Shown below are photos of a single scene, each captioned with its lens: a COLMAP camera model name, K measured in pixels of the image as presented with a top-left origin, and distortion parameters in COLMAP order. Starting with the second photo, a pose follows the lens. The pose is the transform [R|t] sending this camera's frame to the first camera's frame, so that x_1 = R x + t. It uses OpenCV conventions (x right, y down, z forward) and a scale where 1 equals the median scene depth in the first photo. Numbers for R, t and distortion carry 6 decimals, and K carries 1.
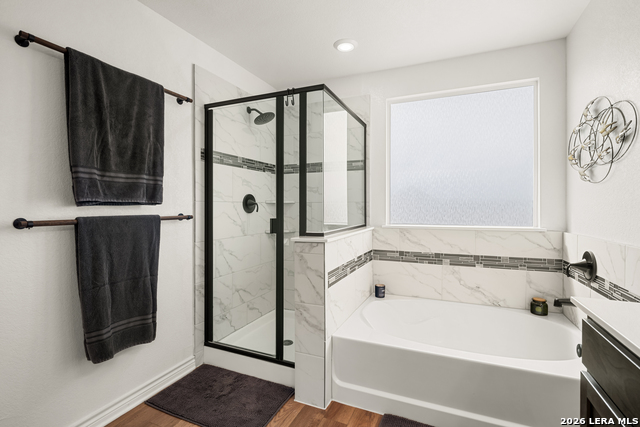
lens RADIAL K [[301.8, 0, 323.4], [0, 301.8, 213.9], [0, 0, 1]] dist [-0.001364, -0.000557]
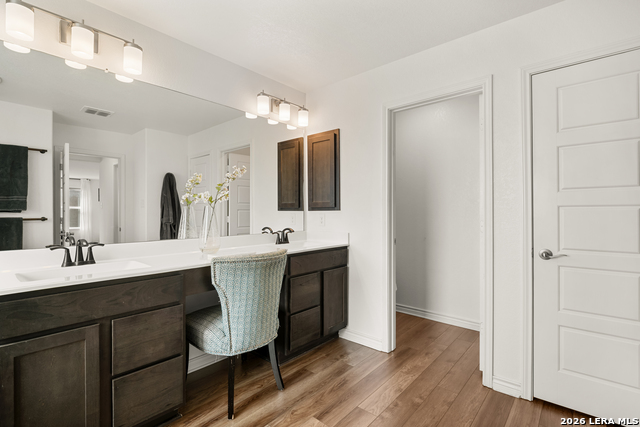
lens RADIAL K [[301.8, 0, 323.4], [0, 301.8, 213.9], [0, 0, 1]] dist [-0.001364, -0.000557]
pose [[0.953103, -0.002014, -0.302639, 1.759293], [-0.000967, 0.999952, -0.009699, -0.003067], [0.302644, 0.009537, 0.953056, -0.185602]]
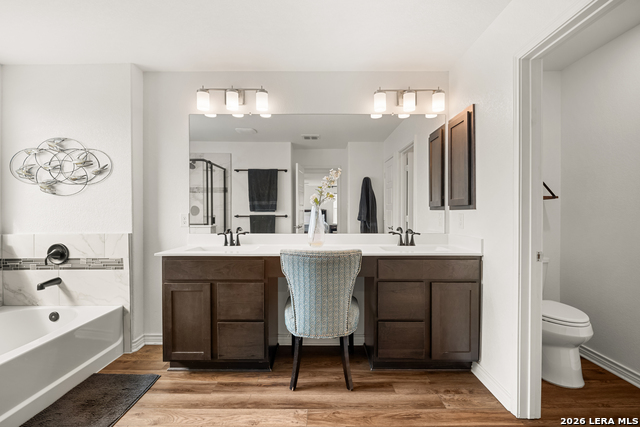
lens RADIAL K [[301.8, 0, 323.4], [0, 301.8, 213.9], [0, 0, 1]] dist [-0.001364, -0.000557]
pose [[0.397010, 0.003499, -0.917808, 2.245391], [-0.011873, 0.999929, -0.001324, -0.009051], [0.917737, 0.011422, 0.397023, 0.294547]]
